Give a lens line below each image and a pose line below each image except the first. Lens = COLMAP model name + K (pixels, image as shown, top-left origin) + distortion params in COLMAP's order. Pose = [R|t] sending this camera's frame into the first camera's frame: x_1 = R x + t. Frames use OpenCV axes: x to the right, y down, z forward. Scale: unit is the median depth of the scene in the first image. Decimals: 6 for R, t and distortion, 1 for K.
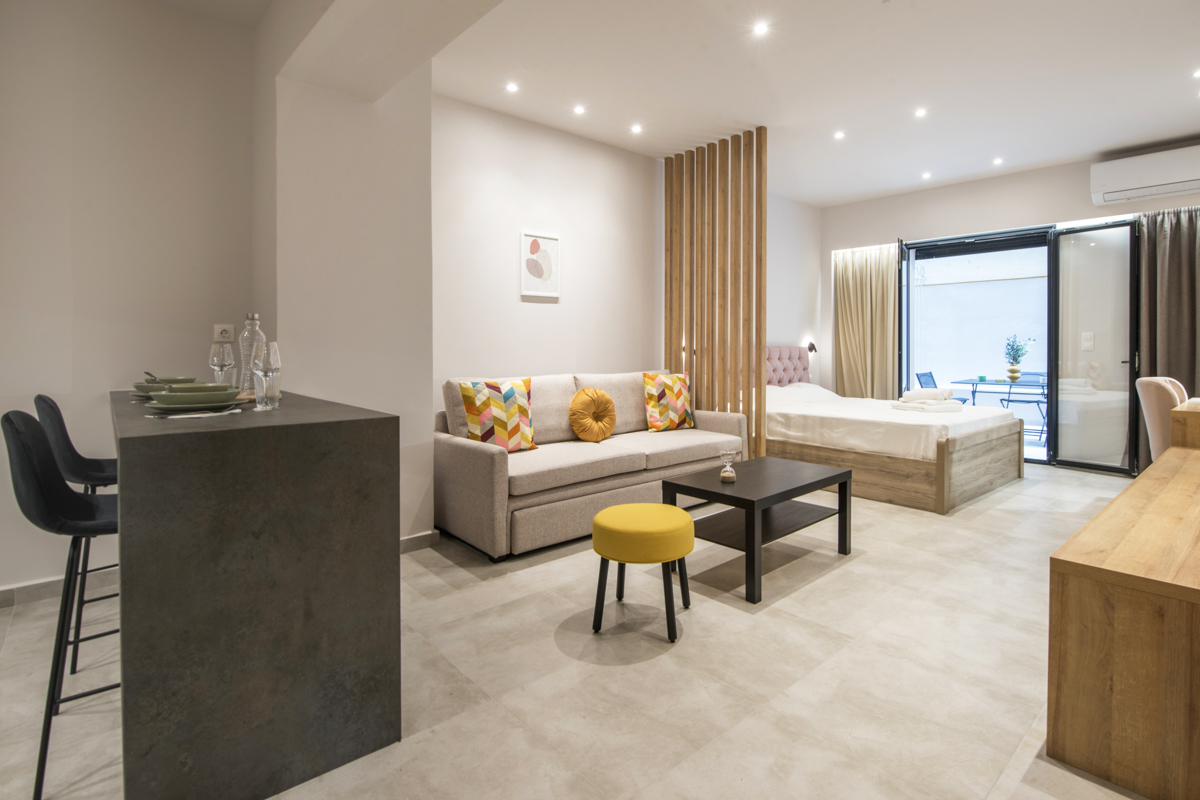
lens RADIAL K [[600.5, 0, 612.3], [0, 600.5, 354.7], [0, 0, 1]] dist [0.014015, -0.010059]
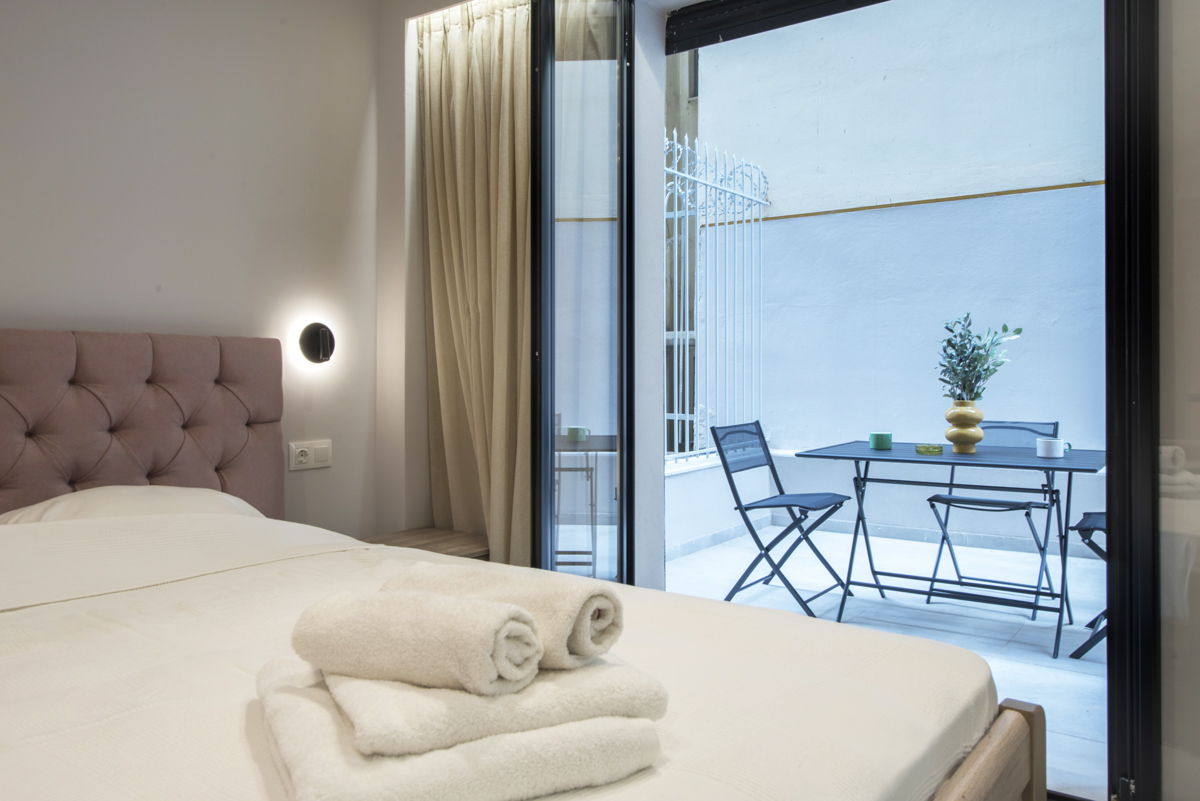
lens RADIAL K [[863.0, 0, 574.8], [0, 863.0, 370.5], [0, 0, 1]] dist [0.005352, 0.008503]
pose [[0.984517, 0.002805, 0.175269, 0.583258], [0.001231, 0.999737, -0.022914, 0.015102], [-0.175287, 0.022774, 0.984254, 0.894279]]
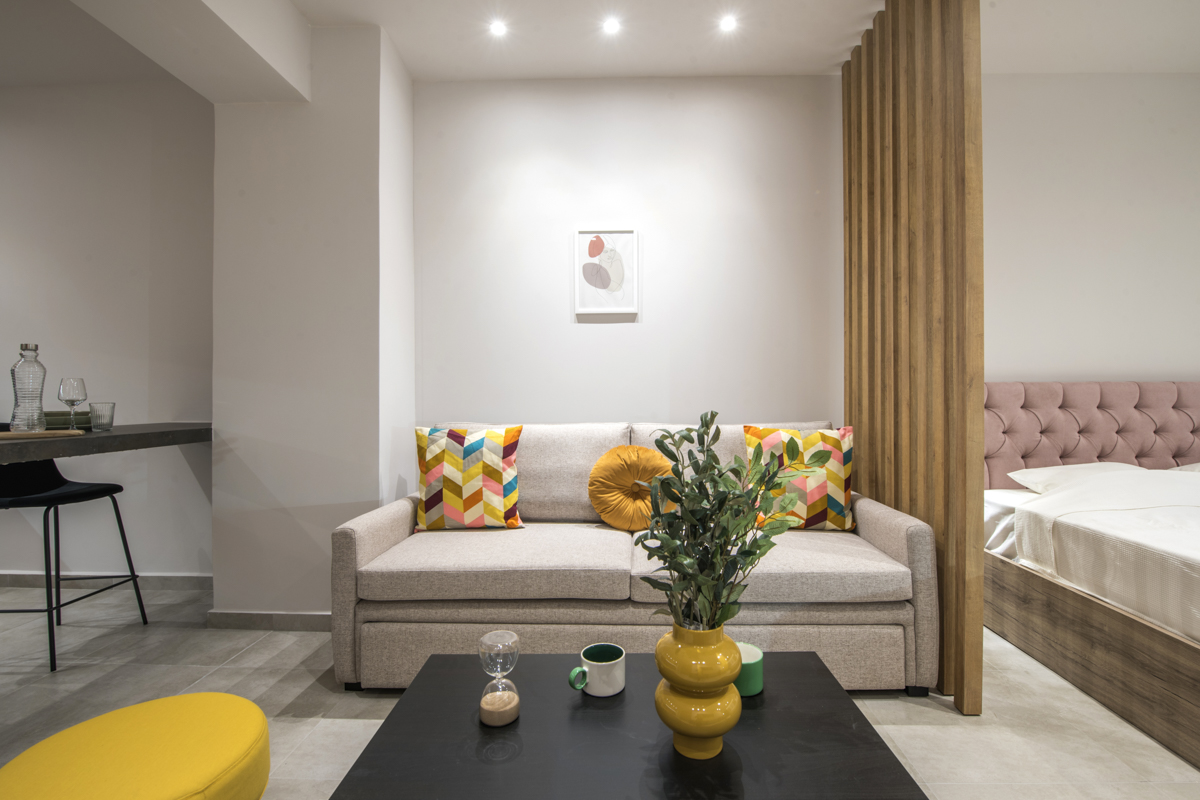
lens RADIAL K [[523.3, 0, 622.0], [0, 523.3, 396.2], [0, 0, 1]] dist [-0.012625, 0.001989]
pose [[0.737029, 0.000410, -0.675861, 0.326450], [-0.006695, 0.999955, -0.006694, 0.006226], [0.675828, 0.009459, 0.736999, 0.561685]]
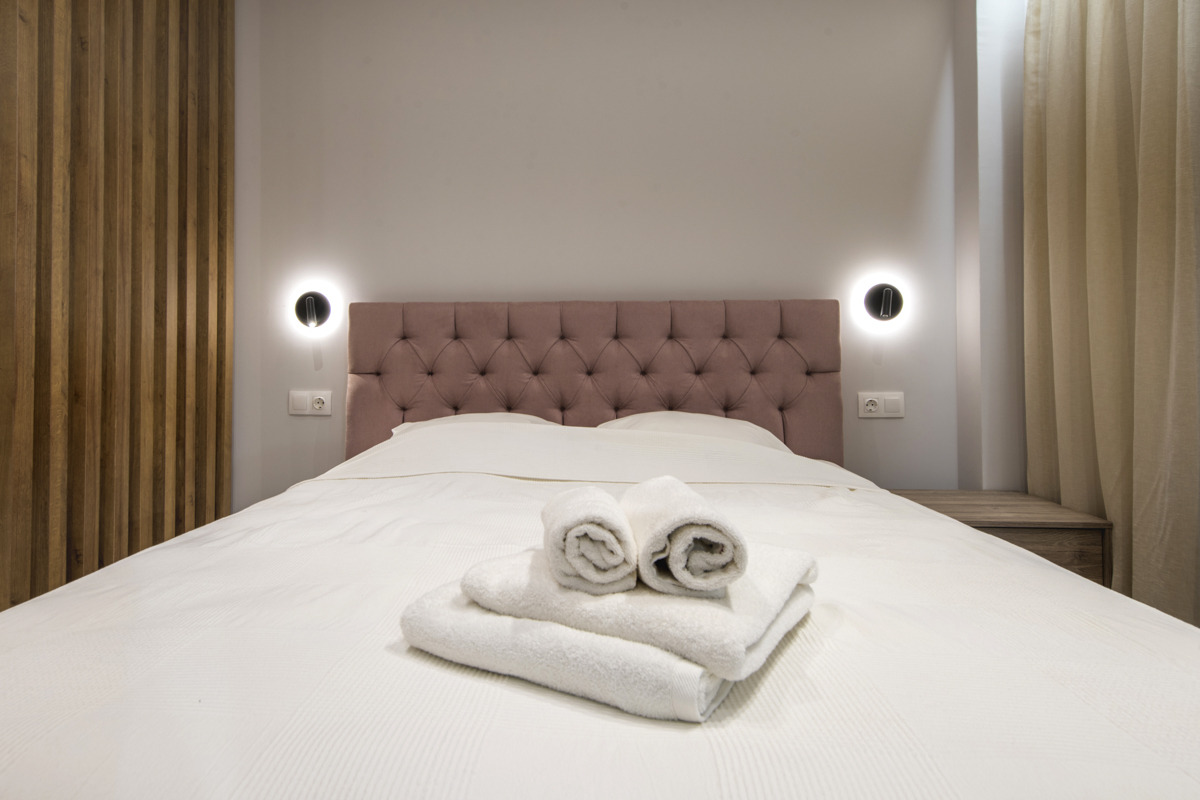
lens RADIAL K [[717.8, 0, 597.1], [0, 717.8, 343.3], [0, 0, 1]] dist [0.016403, 0.000298]
pose [[0.705590, -0.011140, -0.708533, 0.750260], [-0.011861, 0.999551, -0.027527, 0.031175], [0.708521, 0.027826, 0.705141, 0.982143]]
